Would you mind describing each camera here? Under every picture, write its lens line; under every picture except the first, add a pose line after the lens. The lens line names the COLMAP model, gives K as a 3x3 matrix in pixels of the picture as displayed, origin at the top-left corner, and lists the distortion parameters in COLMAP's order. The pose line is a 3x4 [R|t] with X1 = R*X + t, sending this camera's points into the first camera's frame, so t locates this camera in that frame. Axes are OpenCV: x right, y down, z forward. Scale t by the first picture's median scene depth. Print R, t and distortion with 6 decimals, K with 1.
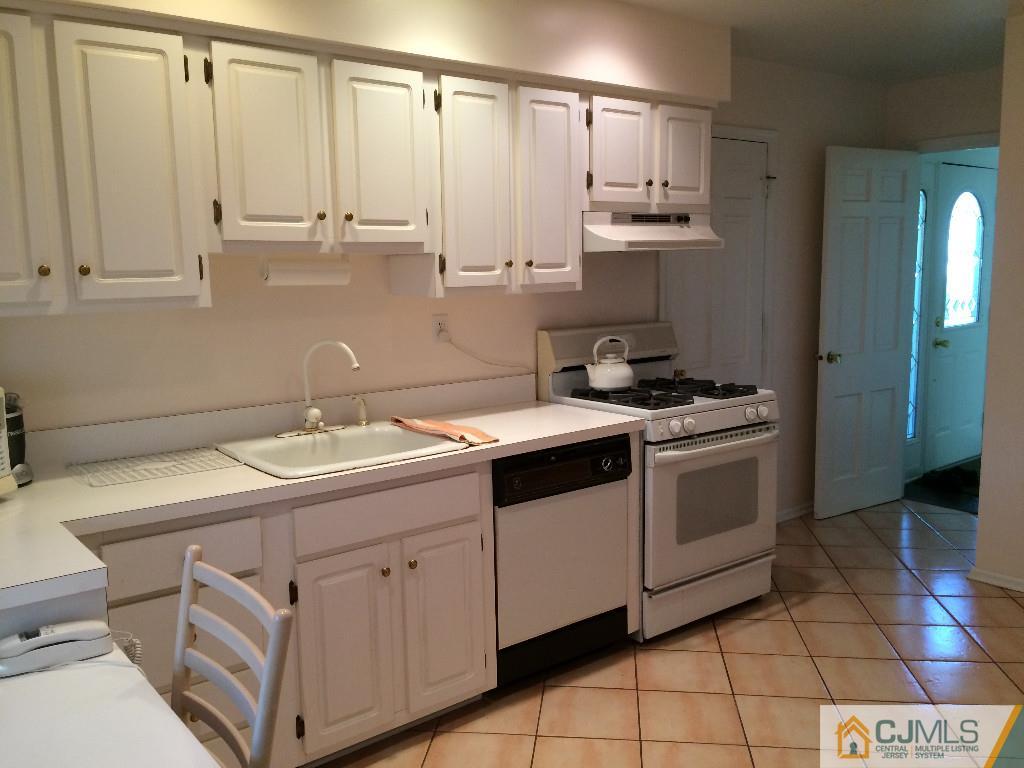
lens RADIAL K [[869.2, 0, 511.7], [0, 869.2, 389.6], [0, 0, 1]] dist [0.081084, -0.140989]
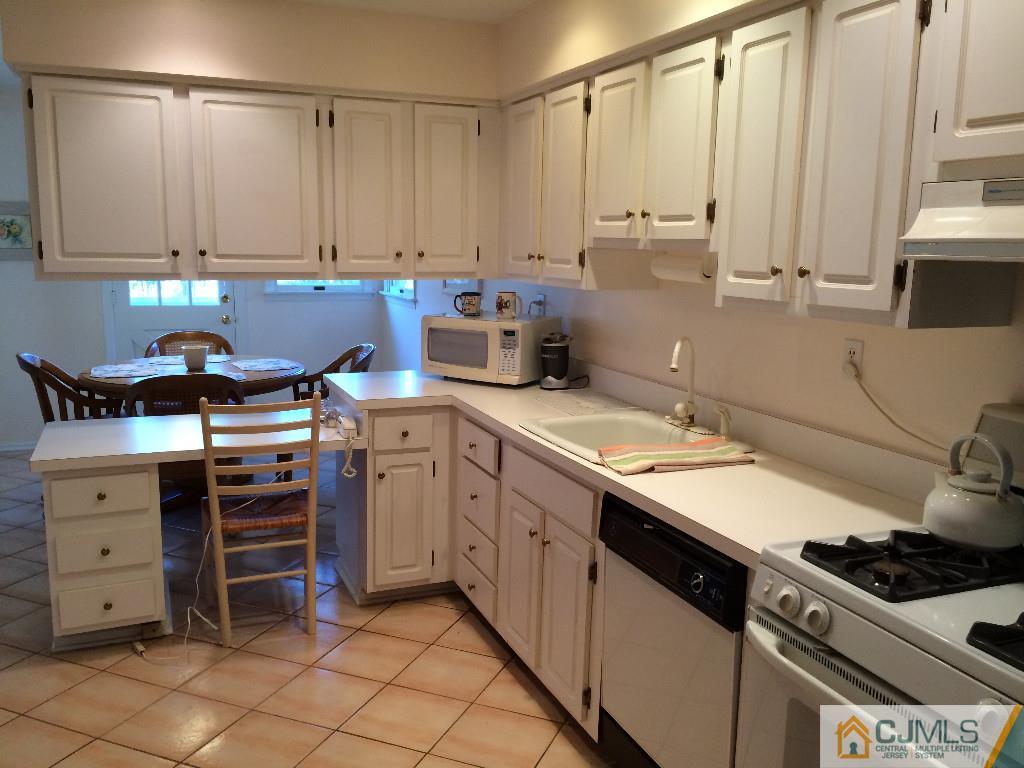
lens RADIAL K [[869.2, 0, 511.7], [0, 869.2, 389.6], [0, 0, 1]] dist [0.081084, -0.140989]
pose [[-0.266547, 0.172371, -0.948283, 0.798557], [-0.158701, 0.962600, 0.219582, -0.188044], [0.950666, 0.209022, -0.229223, 1.063992]]
